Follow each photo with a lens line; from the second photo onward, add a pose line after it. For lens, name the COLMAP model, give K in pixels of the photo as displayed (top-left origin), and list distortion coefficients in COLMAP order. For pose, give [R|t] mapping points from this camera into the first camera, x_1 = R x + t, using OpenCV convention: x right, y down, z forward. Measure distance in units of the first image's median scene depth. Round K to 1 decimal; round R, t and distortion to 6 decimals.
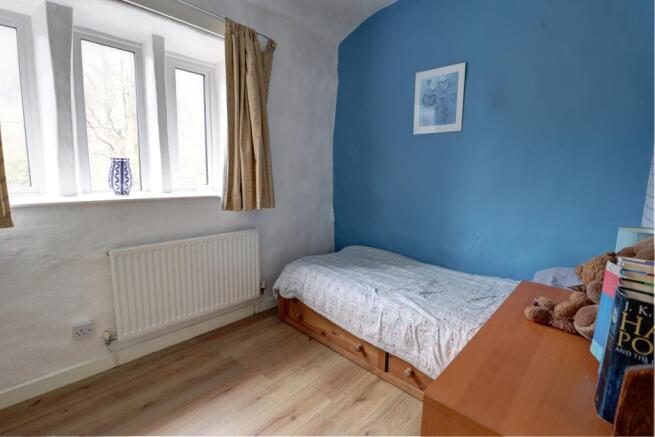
lens RADIAL K [[311.6, 0, 330.5], [0, 311.6, 220.9], [0, 0, 1]] dist [0.015792, -0.000399]
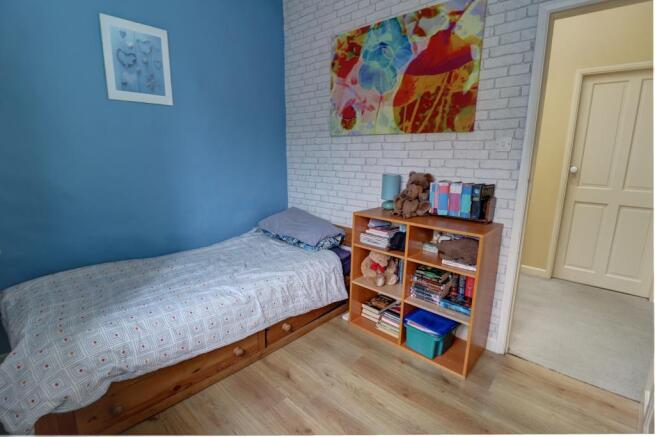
lens RADIAL K [[311.6, 0, 327.0], [0, 311.6, 216.1], [0, 0, 1]] dist [0.015792, -0.000399]
pose [[0.016912, -0.225580, 0.974078, -0.583678], [0.154063, 0.963171, 0.220380, -0.105404], [-0.987916, 0.146342, 0.051043, 0.551531]]
